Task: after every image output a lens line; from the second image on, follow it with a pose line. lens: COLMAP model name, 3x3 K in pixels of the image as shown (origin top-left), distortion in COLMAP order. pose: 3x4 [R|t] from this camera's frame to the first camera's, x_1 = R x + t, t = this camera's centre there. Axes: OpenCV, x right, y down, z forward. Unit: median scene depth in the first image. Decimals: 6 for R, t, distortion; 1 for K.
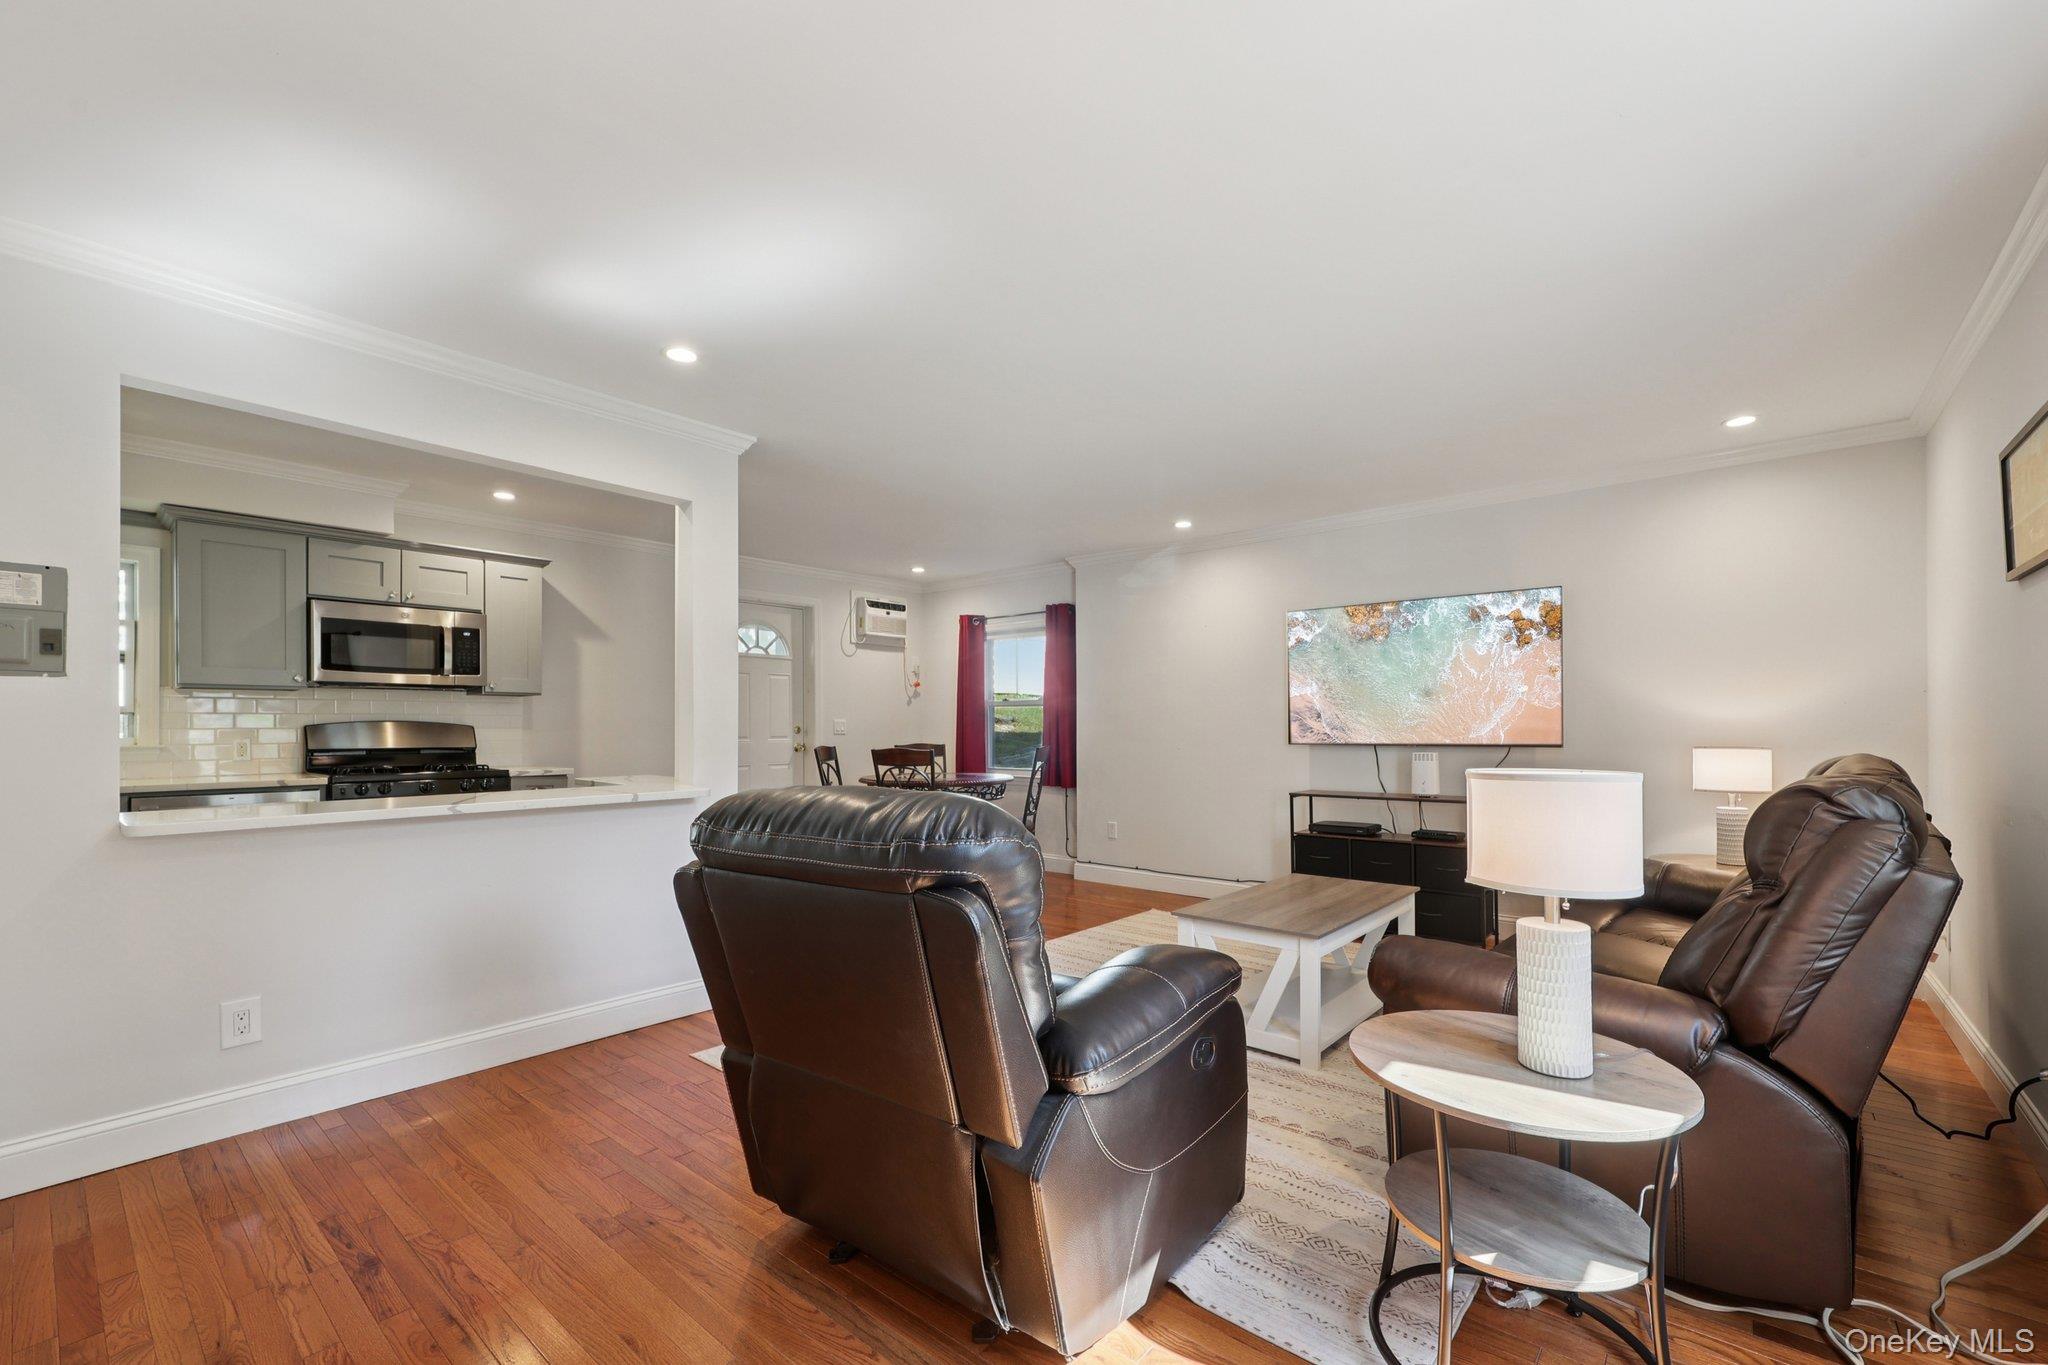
lens RADIAL K [[854.0, 0, 1026.2], [0, 854.0, 722.8], [0, 0, 1]] dist [0.000197, 0.000094]
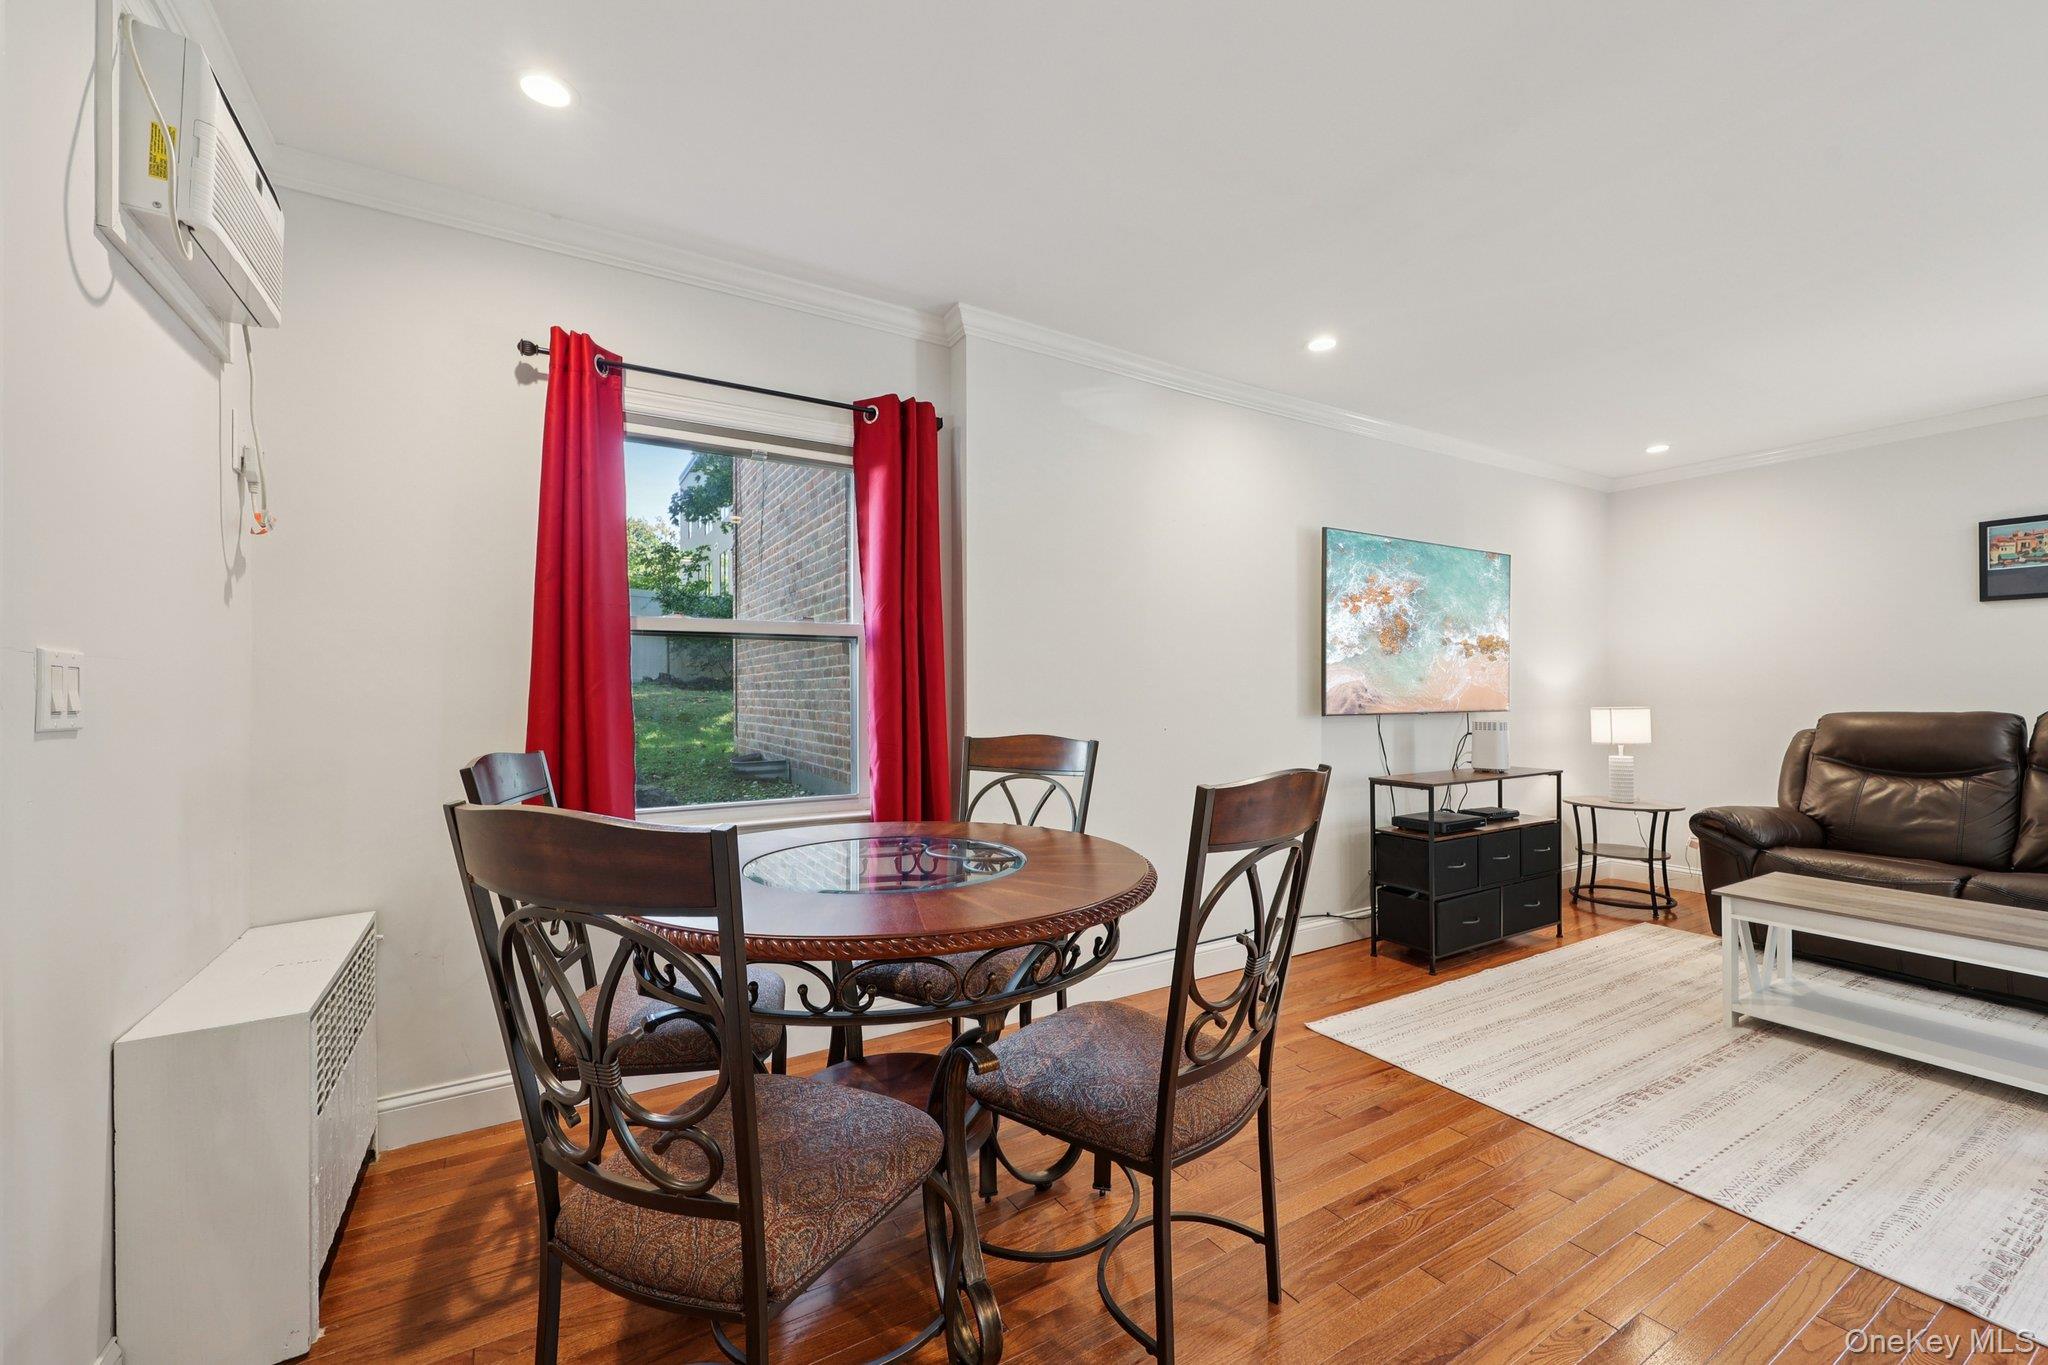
lens RADIAL K [[828.4, 0, 1024.0], [0, 828.4, 682.5], [0, 0, 1]] dist [0.006291, 0.000206]
pose [[0.320549, 0.007630, 0.947201, -0.321248], [-0.003694, 0.999970, -0.006805, 0.002172], [-0.947225, -0.001318, 0.320567, 0.789680]]
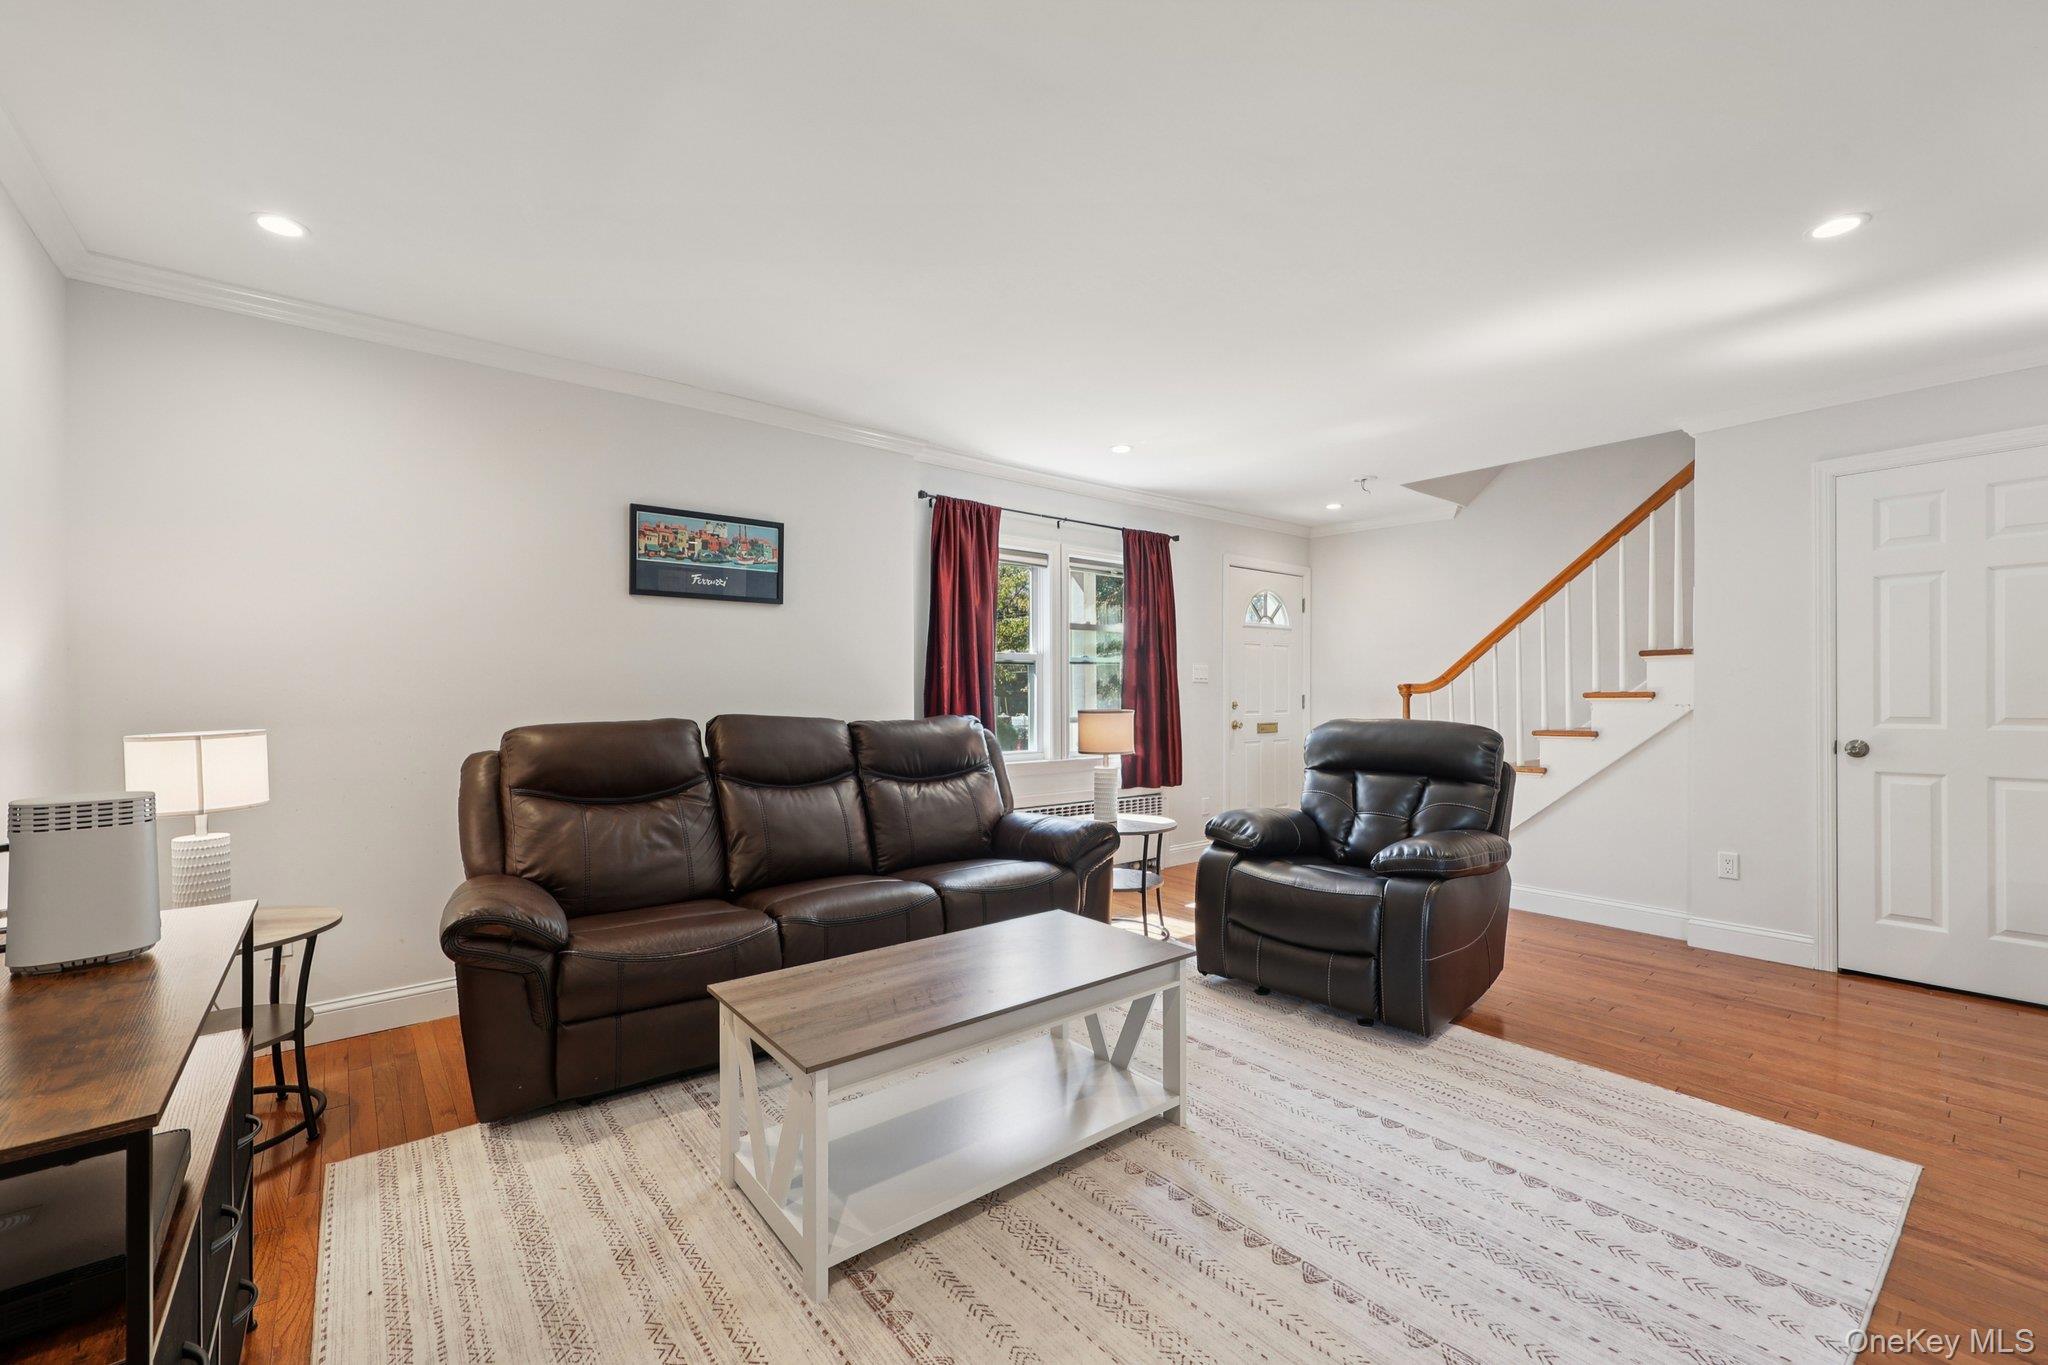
lens RADIAL K [[853.1, 0, 1028.7], [0, 853.1, 685.0], [0, 0, 1]] dist [0.002370, 0.000532]
pose [[-0.982381, 0.006485, 0.186779, 0.088935], [0.003592, 0.999868, -0.015826, 0.004437], [-0.186857, -0.014876, -0.982275, 0.812514]]
